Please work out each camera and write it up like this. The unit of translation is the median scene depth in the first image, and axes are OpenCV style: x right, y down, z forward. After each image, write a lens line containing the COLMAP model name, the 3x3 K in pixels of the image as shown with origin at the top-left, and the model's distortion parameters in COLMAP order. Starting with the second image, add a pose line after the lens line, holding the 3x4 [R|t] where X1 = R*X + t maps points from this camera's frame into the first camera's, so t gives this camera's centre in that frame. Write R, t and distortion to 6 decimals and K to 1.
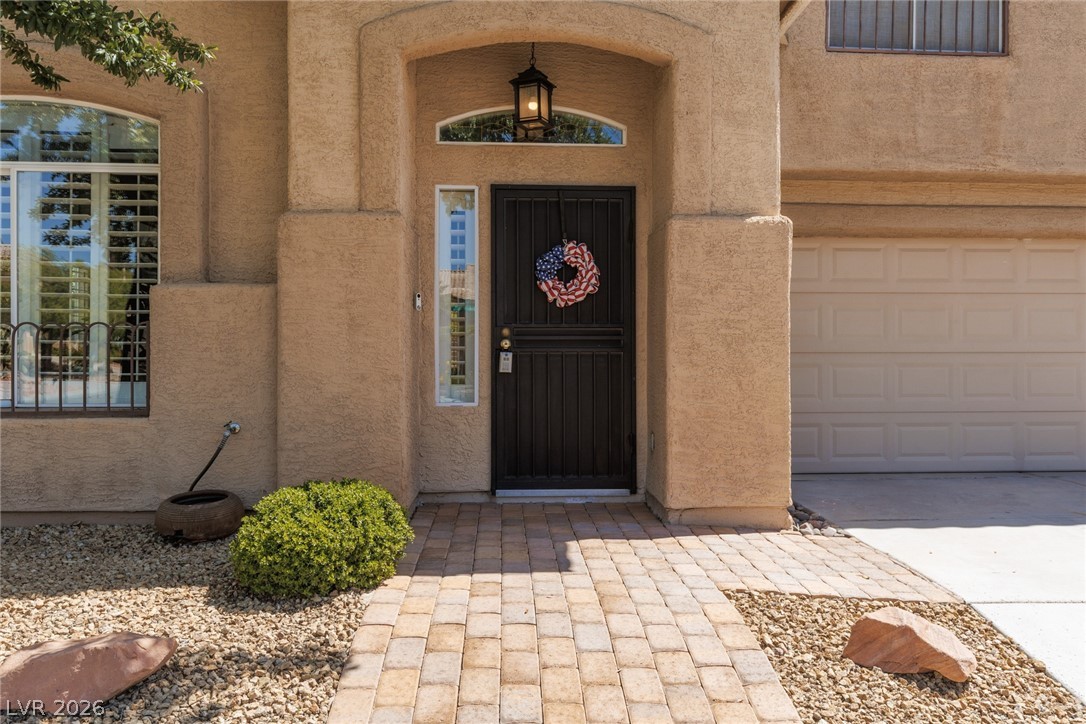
lens RADIAL K [[835.7, 0, 562.6], [0, 835.7, 360.5], [0, 0, 1]] dist [0.001585, 0.002947]
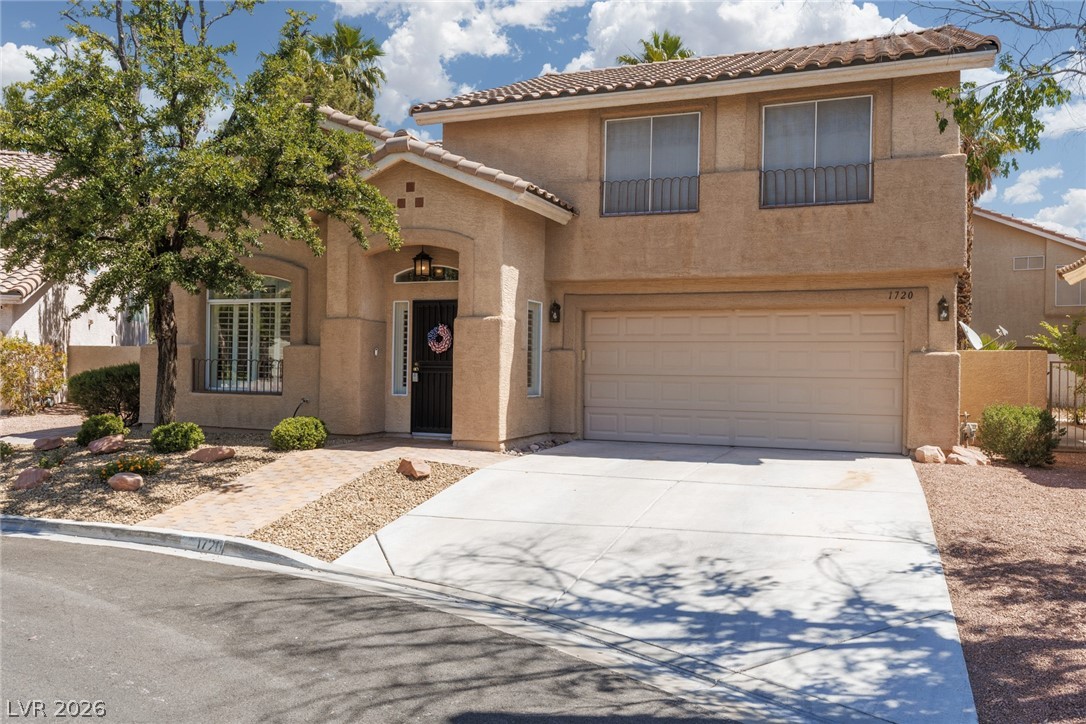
lens RADIAL K [[835.7, 0, 562.6], [0, 835.7, 360.5], [0, 0, 1]] dist [0.001585, 0.002947]
pose [[0.911915, 0.009208, -0.410275, 1.290182], [-0.014081, 0.999862, -0.008858, -0.030236], [0.410137, 0.013855, 0.911919, -0.974806]]
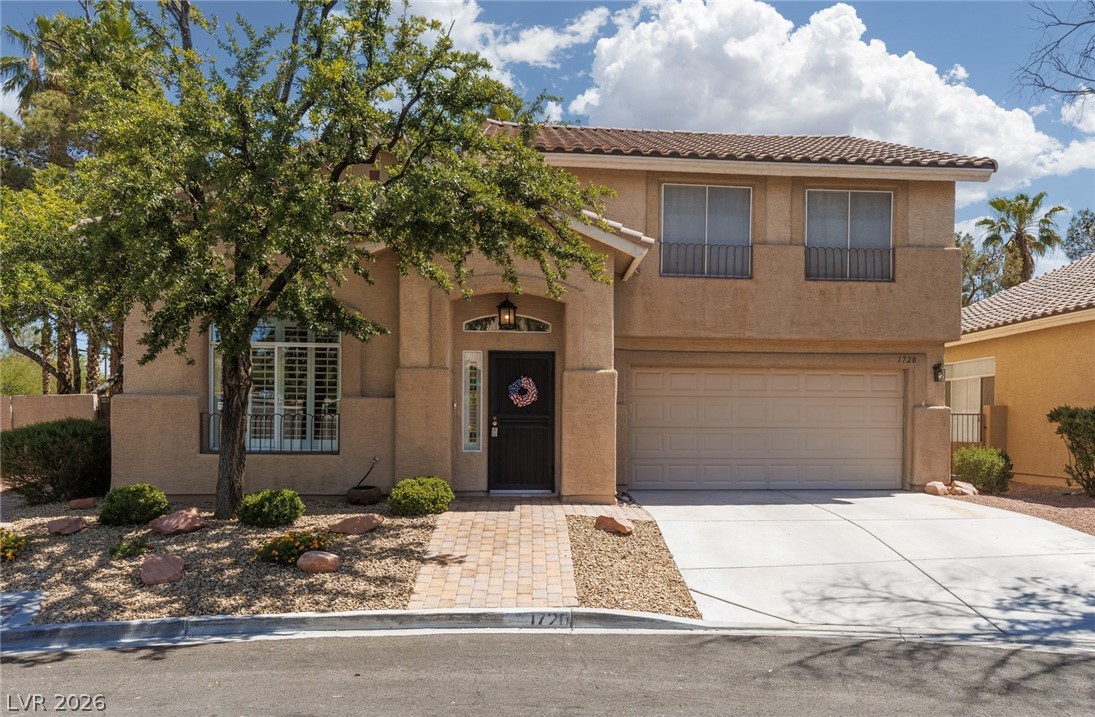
lens RADIAL K [[807.9, 0, 609.5], [0, 807.9, 430.7], [0, 0, 1]] dist [0.006977, -0.001199]
pose [[0.999417, 0.006019, 0.033595, 0.167568], [-0.006265, 0.999954, 0.007212, -0.018959], [-0.033550, -0.007418, 0.999410, -1.167348]]
